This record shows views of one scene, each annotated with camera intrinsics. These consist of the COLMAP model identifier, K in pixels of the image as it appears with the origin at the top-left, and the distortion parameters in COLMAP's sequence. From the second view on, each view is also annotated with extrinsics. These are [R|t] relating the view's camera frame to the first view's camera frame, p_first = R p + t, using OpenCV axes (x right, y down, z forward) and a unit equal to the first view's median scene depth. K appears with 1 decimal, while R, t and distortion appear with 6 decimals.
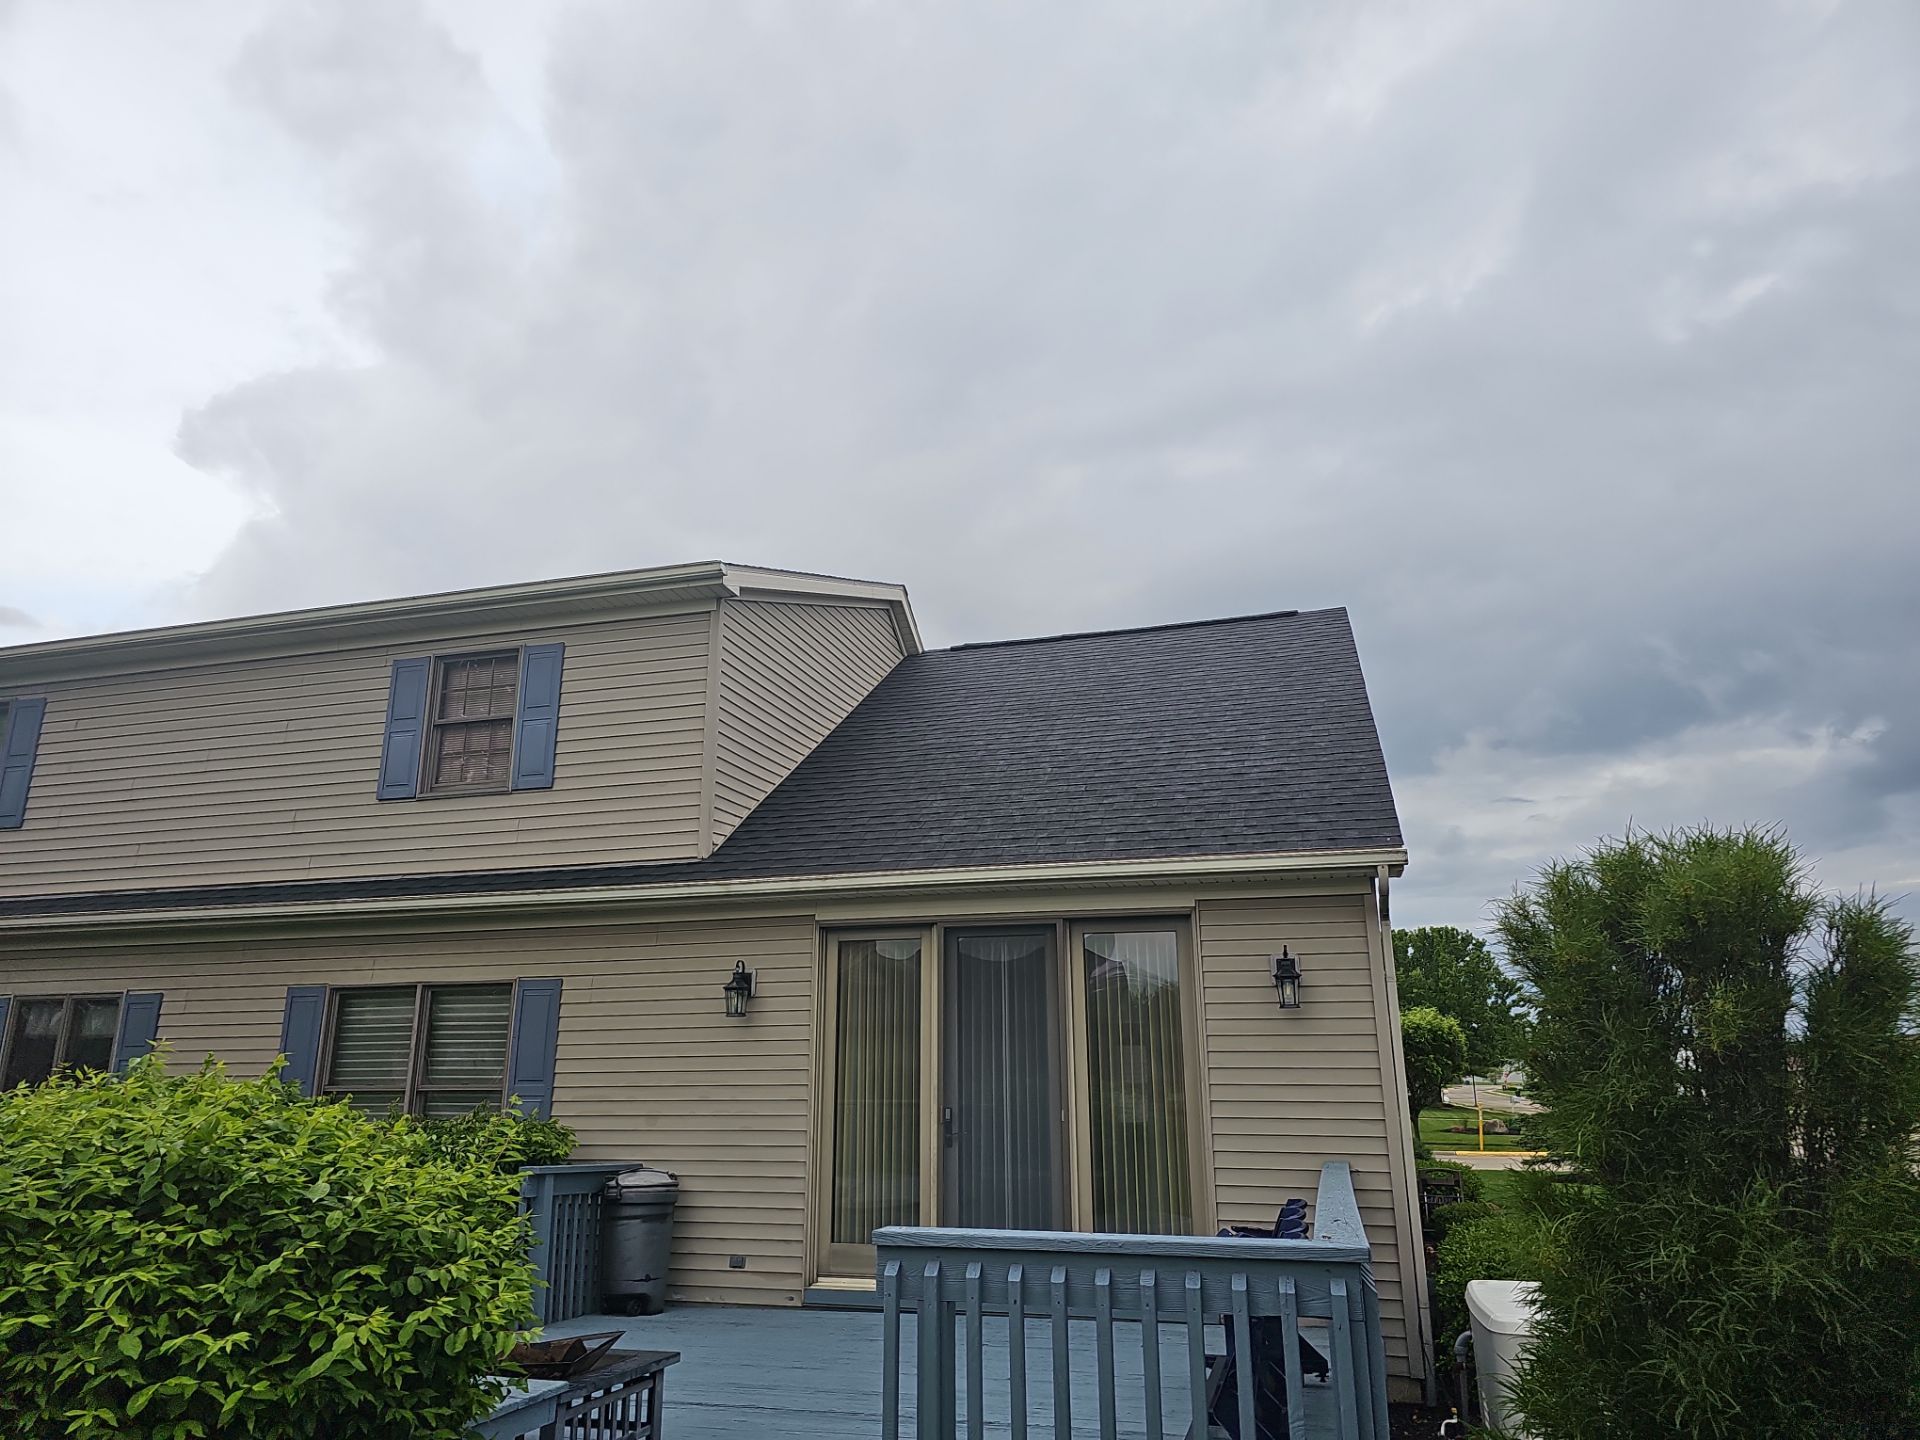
lens RADIAL K [[1255.2, 0, 953.0], [0, 1255.2, 718.0], [0, 0, 1]] dist [0.006924, -0.006071]
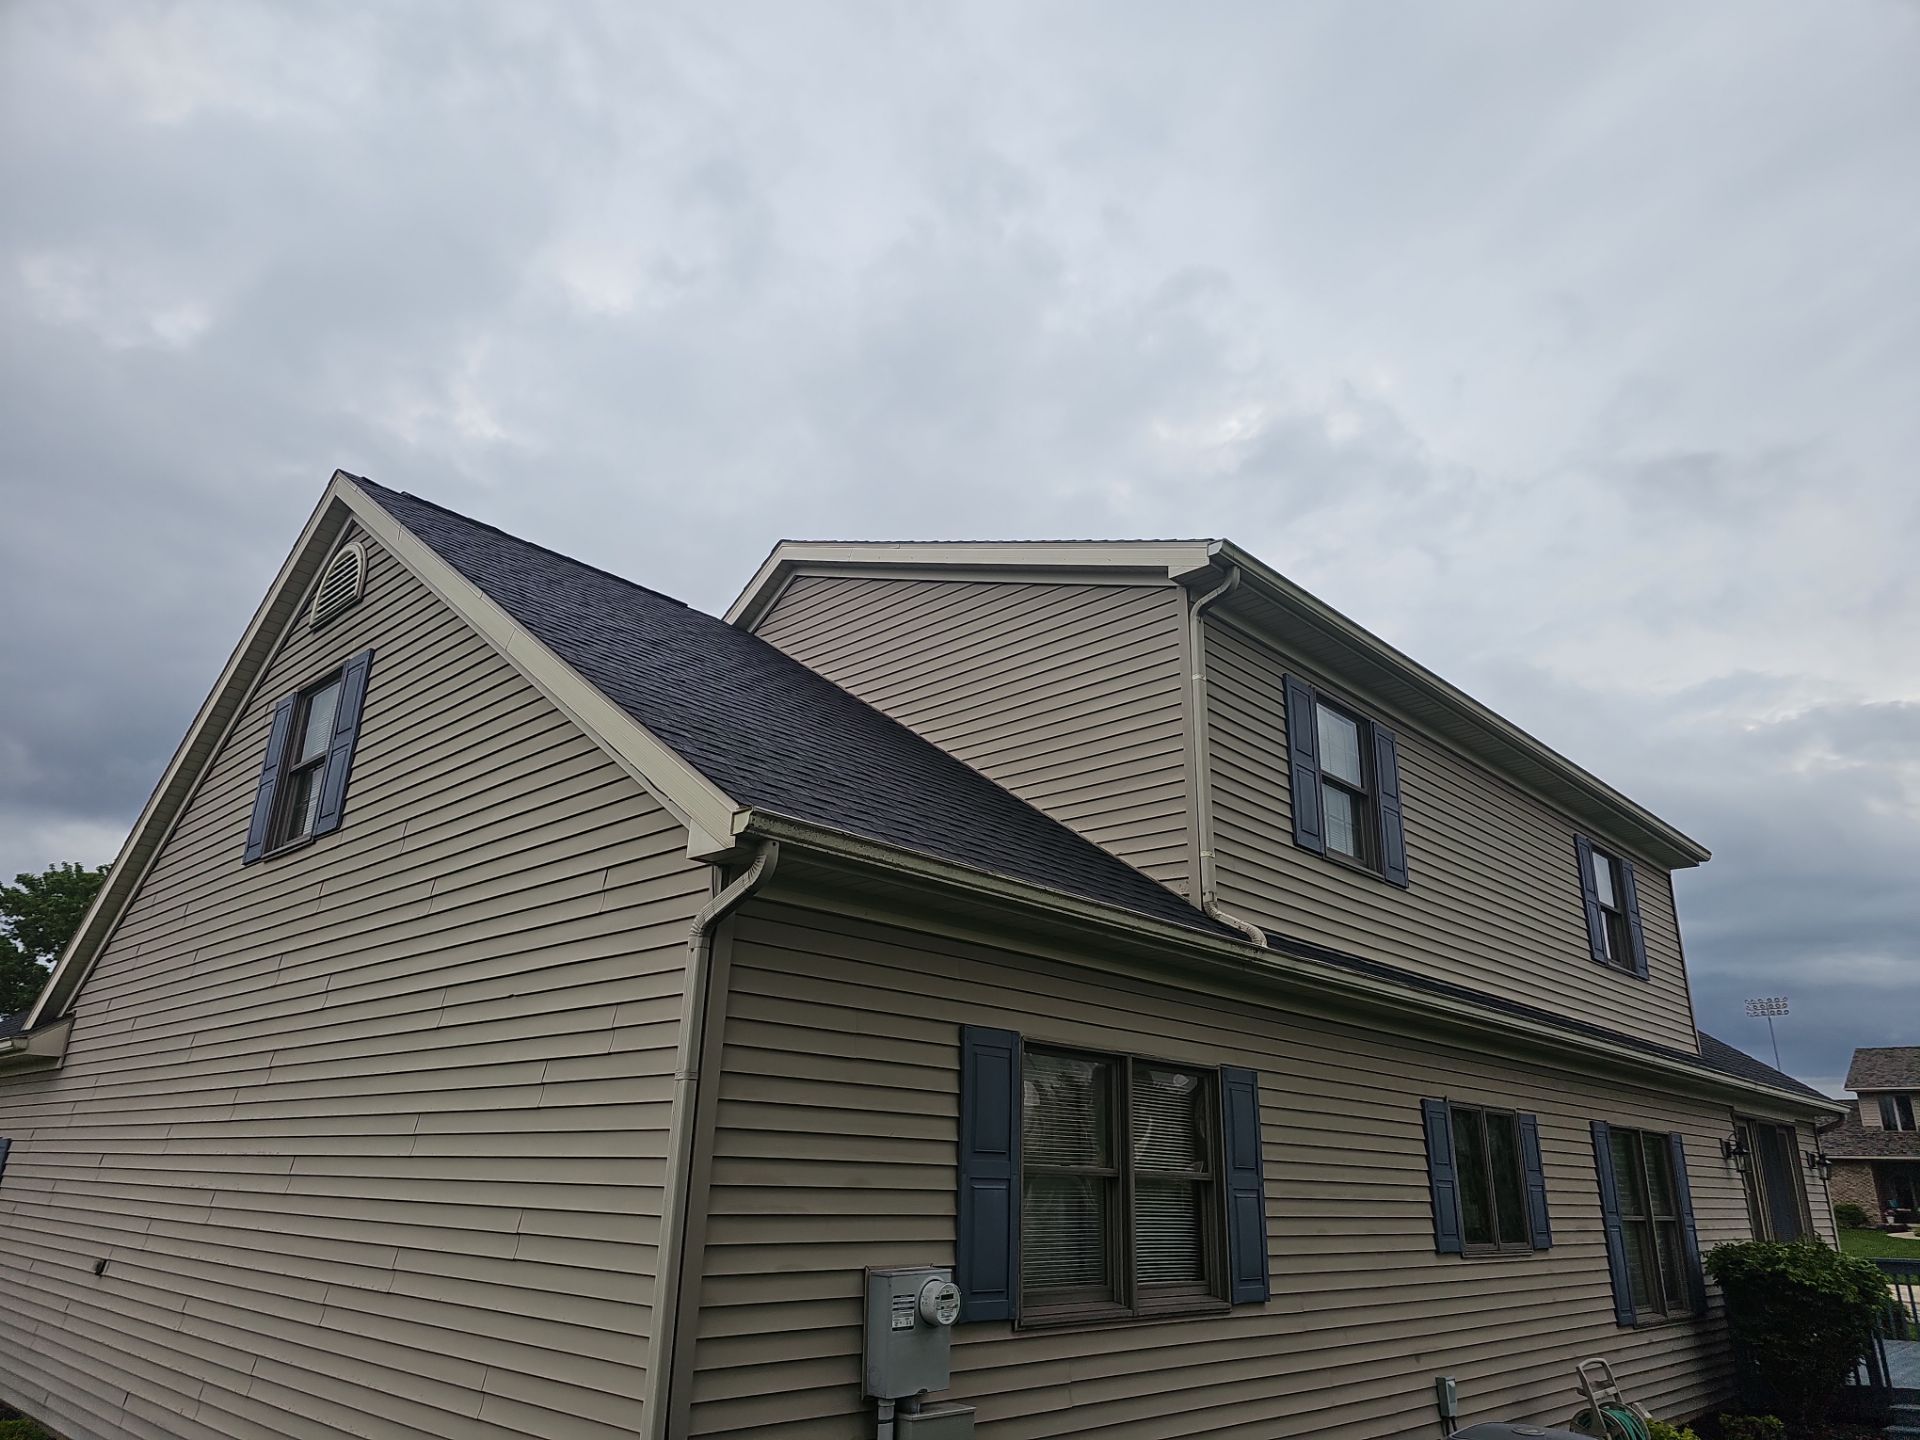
lens RADIAL K [[1255.2, 0, 953.0], [0, 1255.2, 718.0], [0, 0, 1]] dist [0.006924, -0.006071]
pose [[0.474193, 0.331163, 0.815765, -1.678704], [-0.250361, 0.939030, -0.235672, 0.265504], [-0.844074, -0.092482, 0.528192, 0.880582]]
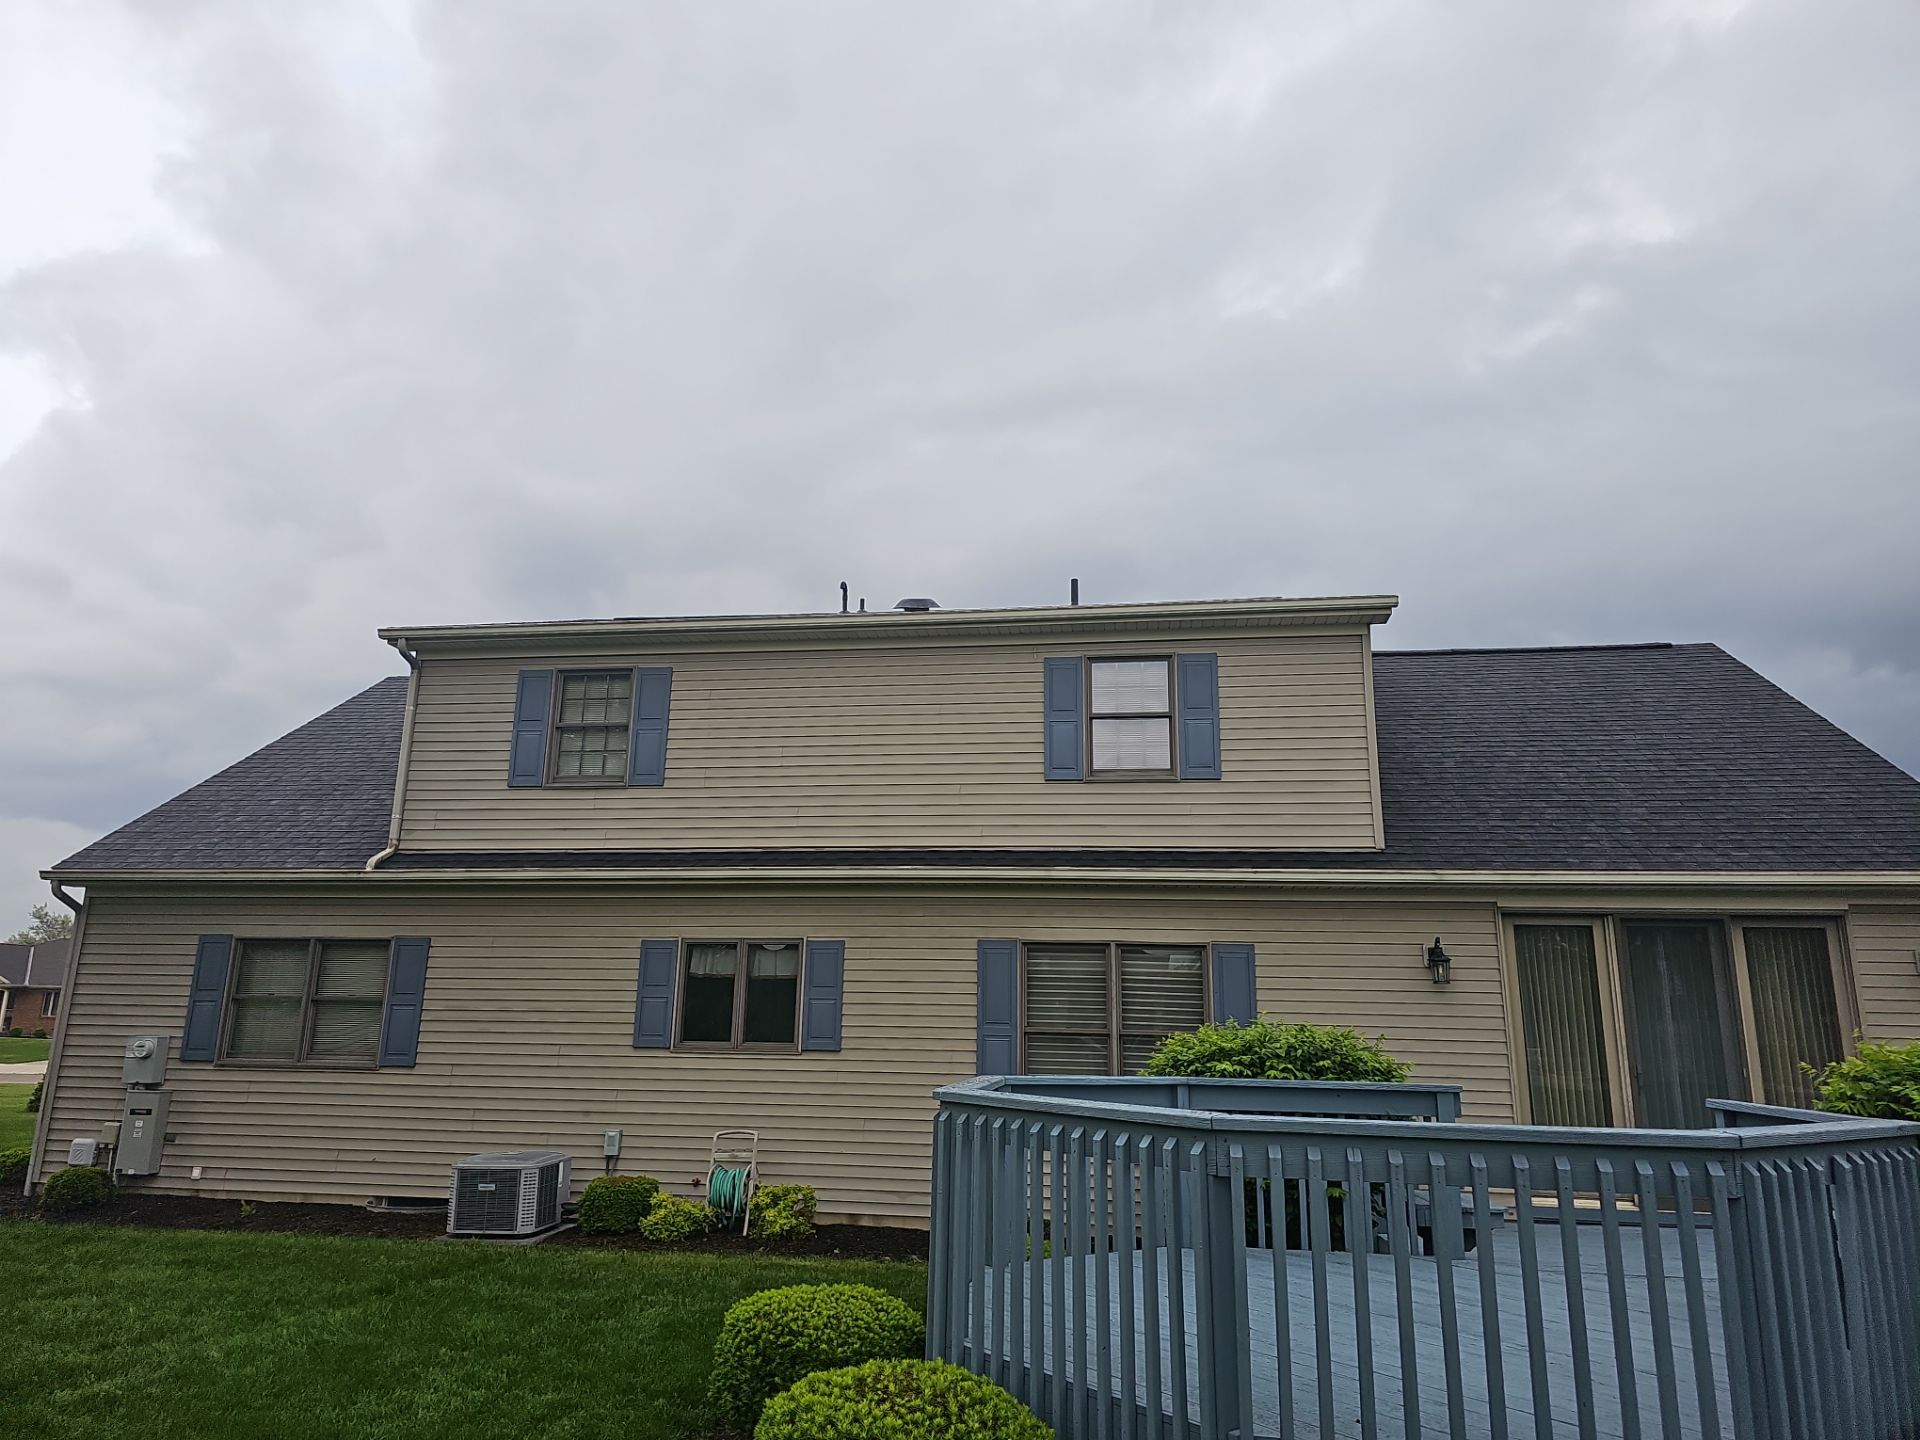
lens RADIAL K [[1267.8, 0, 949.9], [0, 1267.8, 673.6], [0, 0, 1]] dist [0.109798, -0.144861]
pose [[0.991183, 0.064652, 0.115654, -0.665138], [-0.063455, 0.997886, -0.014008, -0.010033], [-0.116315, 0.006545, 0.993191, -0.144685]]
